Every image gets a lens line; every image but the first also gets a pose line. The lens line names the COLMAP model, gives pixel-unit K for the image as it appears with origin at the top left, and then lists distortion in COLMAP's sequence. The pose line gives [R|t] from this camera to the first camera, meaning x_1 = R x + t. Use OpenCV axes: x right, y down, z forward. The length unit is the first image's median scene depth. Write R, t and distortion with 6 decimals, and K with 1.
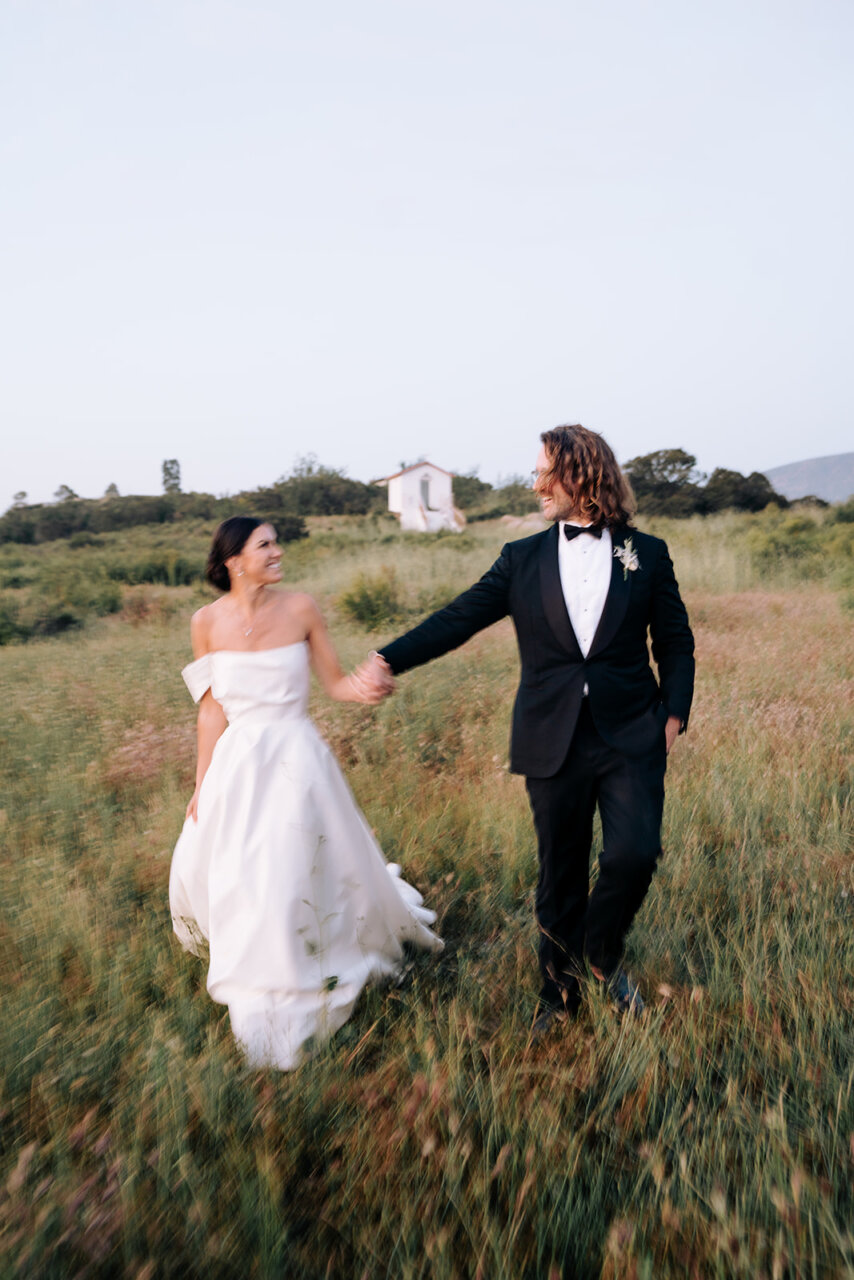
lens RADIAL K [[1285.2, 0, 429.3], [0, 1285.2, 638.7], [0, 0, 1]] dist [-0.094134, 0.000000]
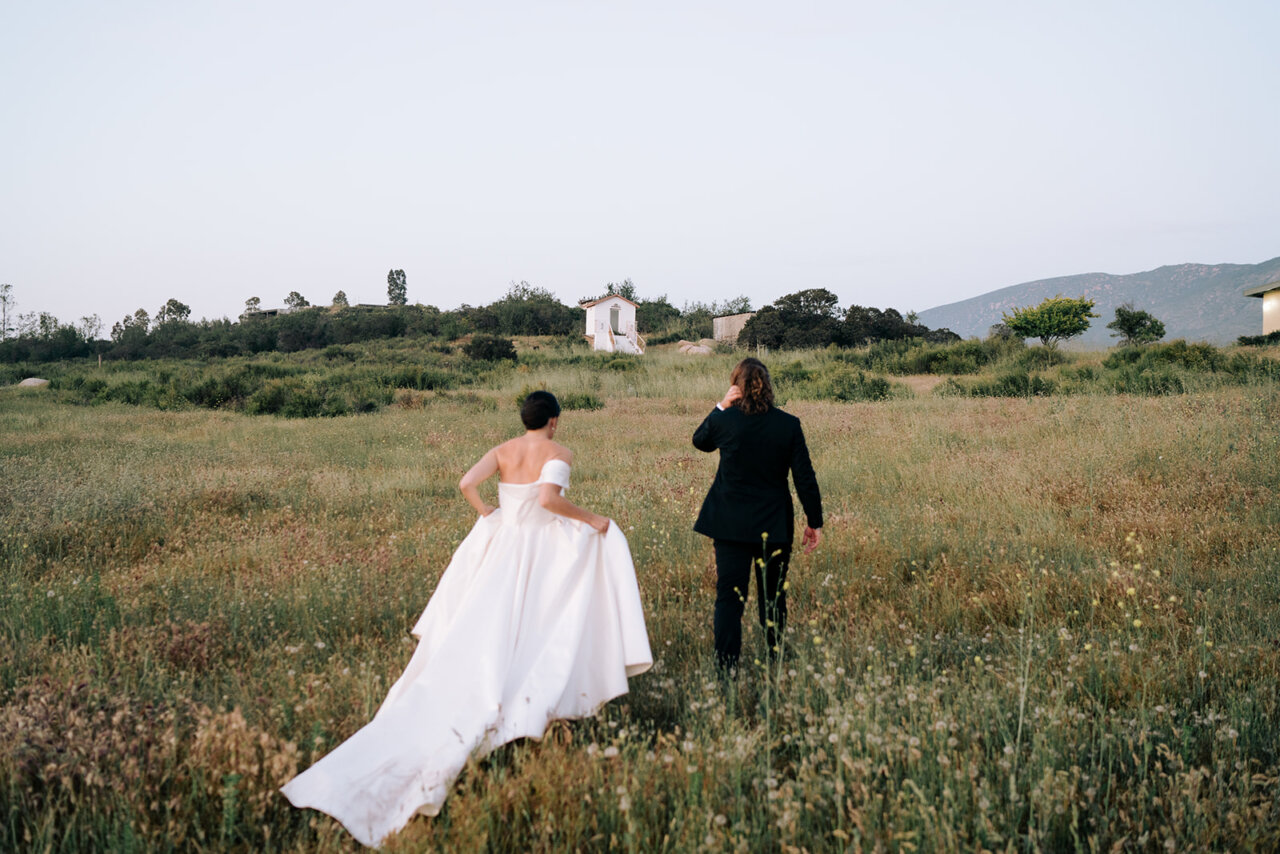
lens RADIAL K [[1285.2, 0, 638.3], [0, 1285.2, 427.3], [0, 0, 1]] dist [-0.094134, 0.000000]
pose [[0.999631, 0.026140, -0.007428, 0.029147], [-0.026272, 0.999487, -0.018339, 0.009618], [0.006945, 0.018527, 0.999804, -0.205046]]
